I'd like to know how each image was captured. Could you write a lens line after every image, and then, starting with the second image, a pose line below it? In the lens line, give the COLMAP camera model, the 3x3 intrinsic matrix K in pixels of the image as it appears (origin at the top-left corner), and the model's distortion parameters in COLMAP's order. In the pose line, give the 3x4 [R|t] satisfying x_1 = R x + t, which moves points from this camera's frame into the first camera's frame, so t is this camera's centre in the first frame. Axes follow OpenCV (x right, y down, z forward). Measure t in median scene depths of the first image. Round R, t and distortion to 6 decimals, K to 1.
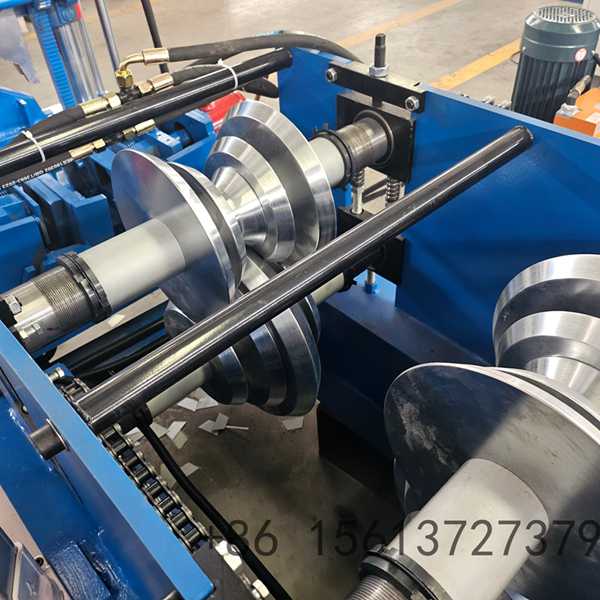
lens RADIAL K [[526.8, 0, 300.0], [0, 526.8, 300.0], [0, 0, 1]] dist [0.135267, -0.167172]
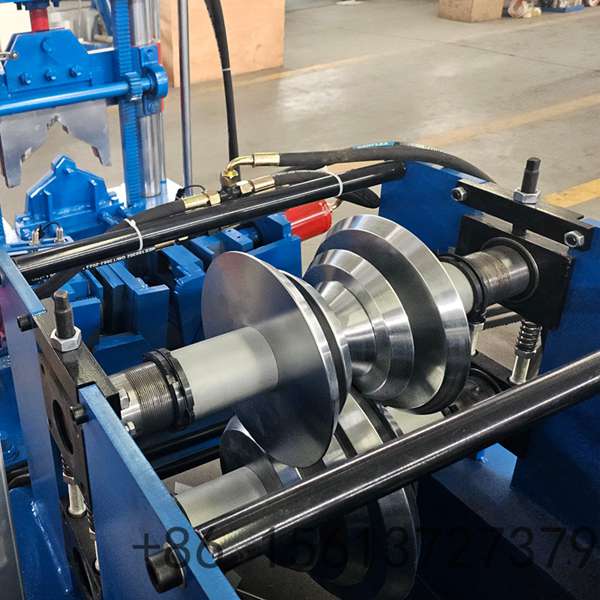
lens RADIAL K [[605.8, 0, 300.0], [0, 605.8, 300.0], [0, 0, 1]] dist [0.011937, -0.007801]
pose [[0.941652, 0.134970, -0.308343, 0.129744], [-0.204474, 0.957054, -0.205519, -0.001074], [0.267362, 0.256576, 0.928809, 0.059683]]
